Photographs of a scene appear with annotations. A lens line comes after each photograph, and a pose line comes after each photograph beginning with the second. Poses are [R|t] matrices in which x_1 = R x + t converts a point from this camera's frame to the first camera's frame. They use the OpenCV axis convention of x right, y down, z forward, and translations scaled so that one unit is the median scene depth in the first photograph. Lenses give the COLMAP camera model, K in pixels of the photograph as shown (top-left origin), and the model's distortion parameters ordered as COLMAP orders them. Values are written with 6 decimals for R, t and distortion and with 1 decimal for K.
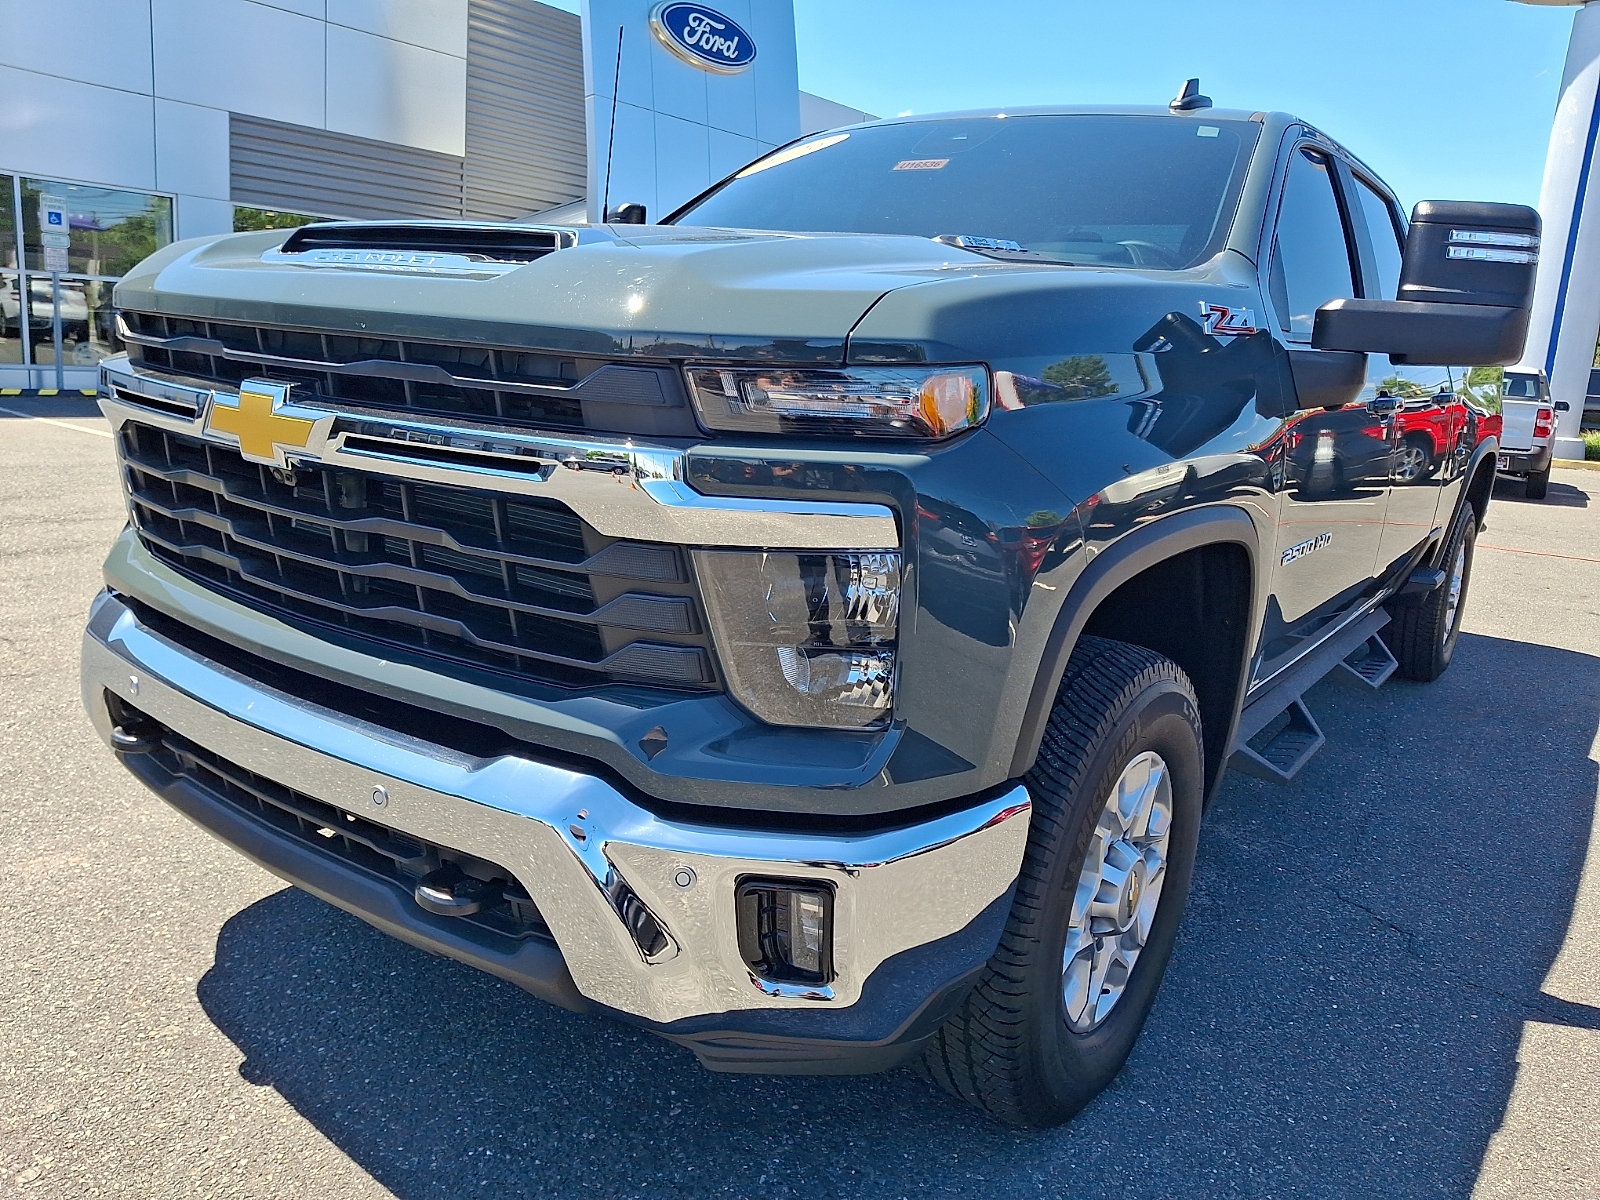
lens RADIAL K [[1180.8, 0, 800.0], [0, 1180.8, 600.0], [0, 0, 1]] dist [0.076777, -0.153746]
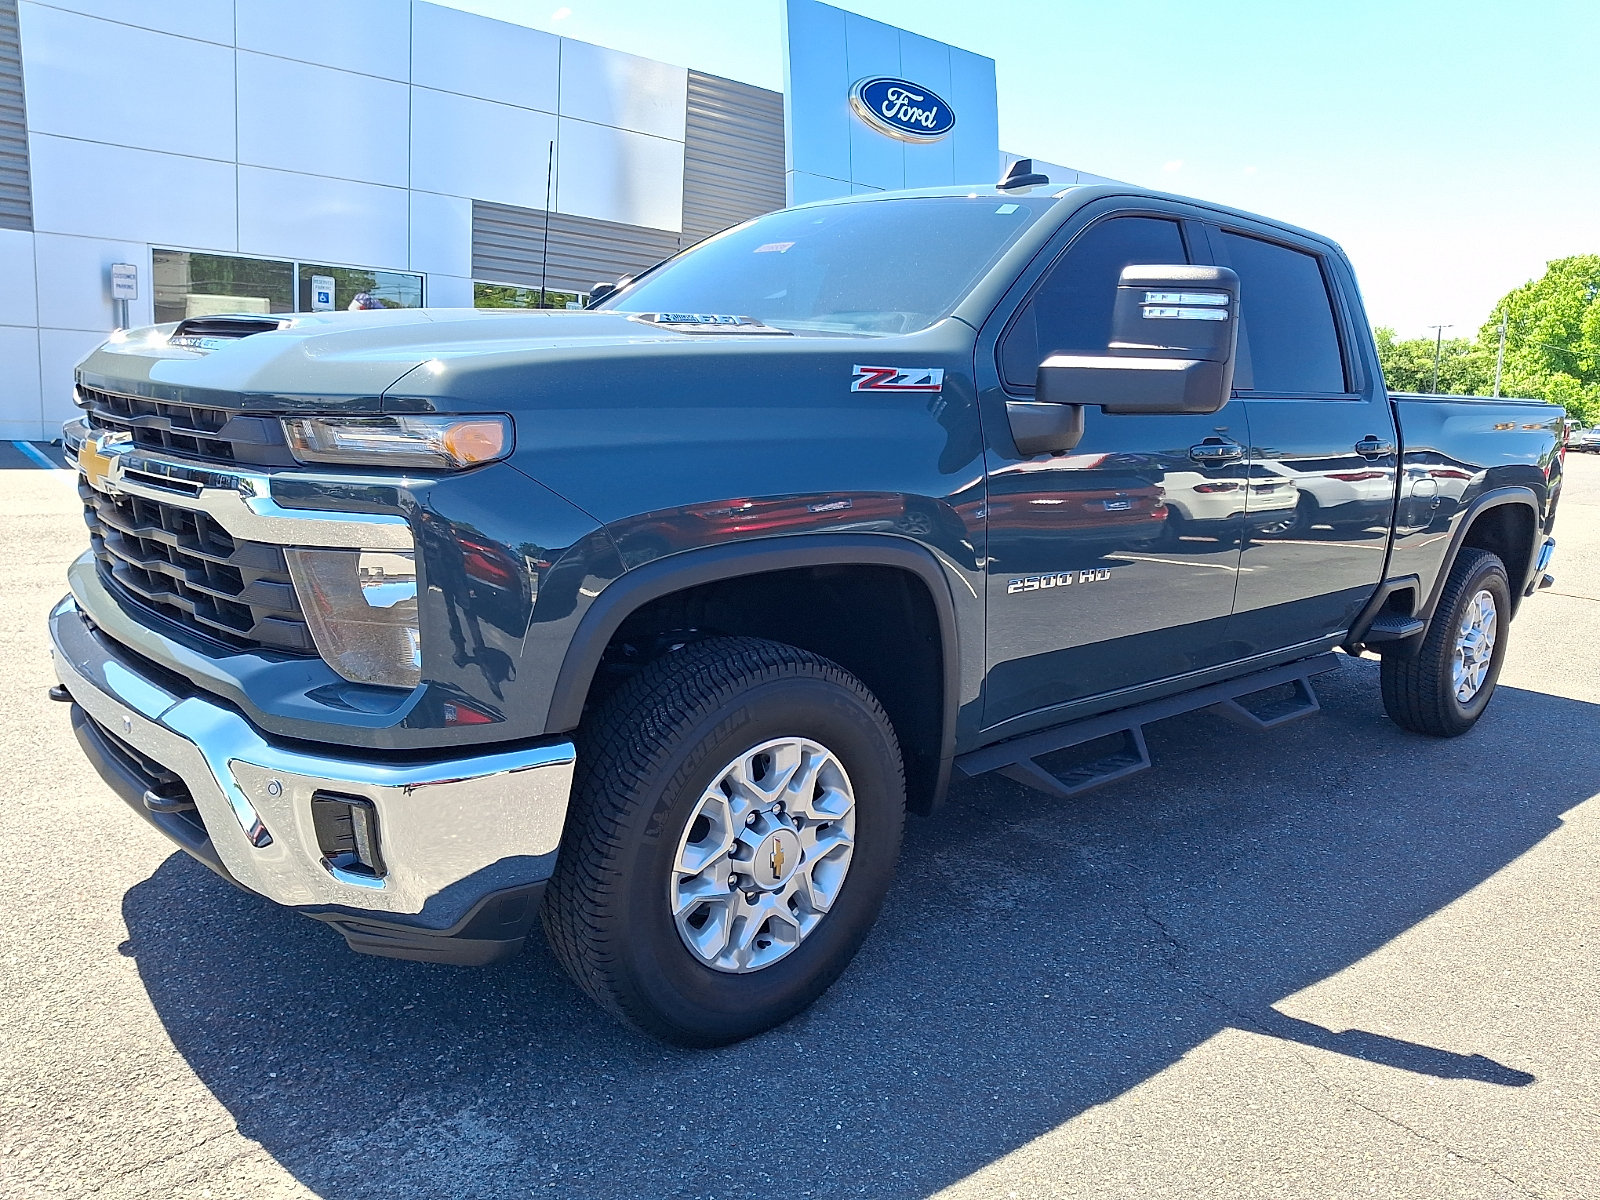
lens RADIAL K [[1180.8, 0, 800.0], [0, 1180.8, 600.0], [0, 0, 1]] dist [0.076777, -0.153746]
pose [[0.978459, 0.024180, -0.205021, 0.466981], [-0.033643, 0.998517, -0.042798, 0.034429], [0.203682, 0.048774, 0.977821, -0.140816]]
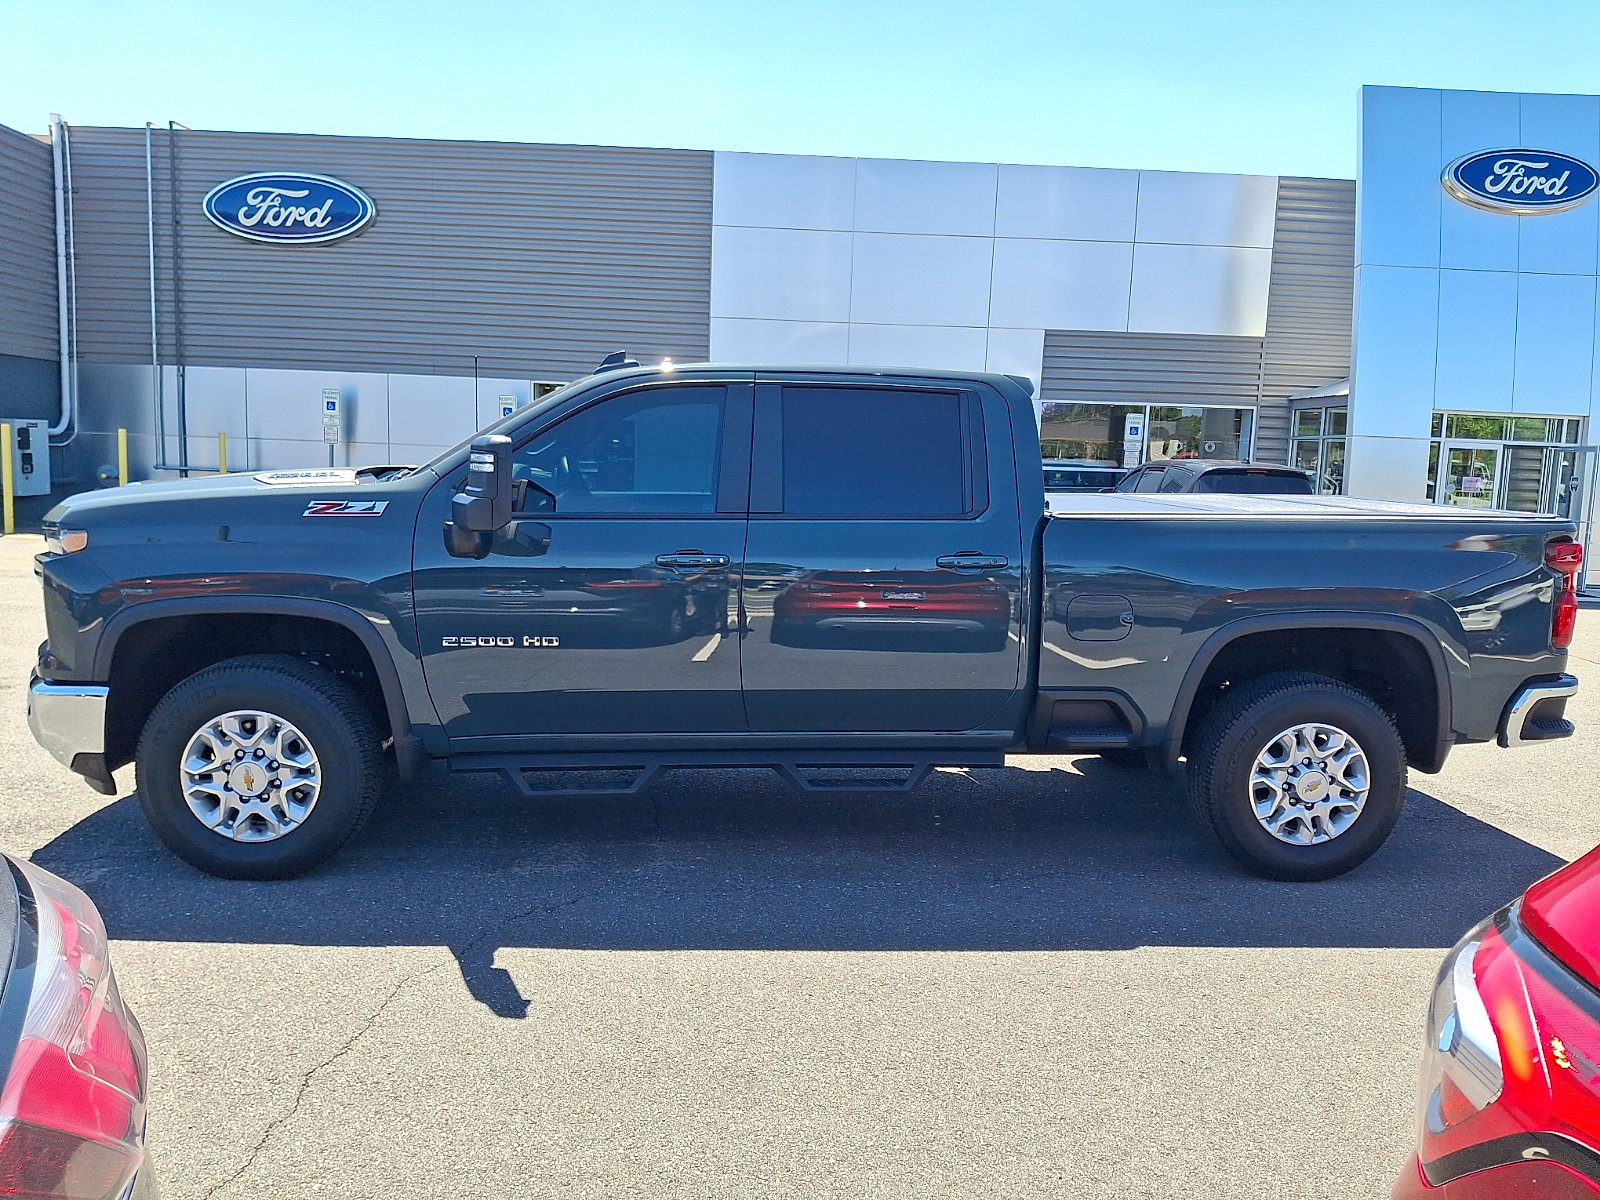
lens RADIAL K [[1204.2, 0, 794.9], [0, 1204.2, 608.3], [0, 0, 1]] dist [-0.035155, 0.015830]
pose [[0.644330, 0.050142, -0.763102, 2.328164], [-0.147853, 0.987189, -0.059974, -0.065352], [0.750319, 0.151470, 0.643490, 0.322424]]
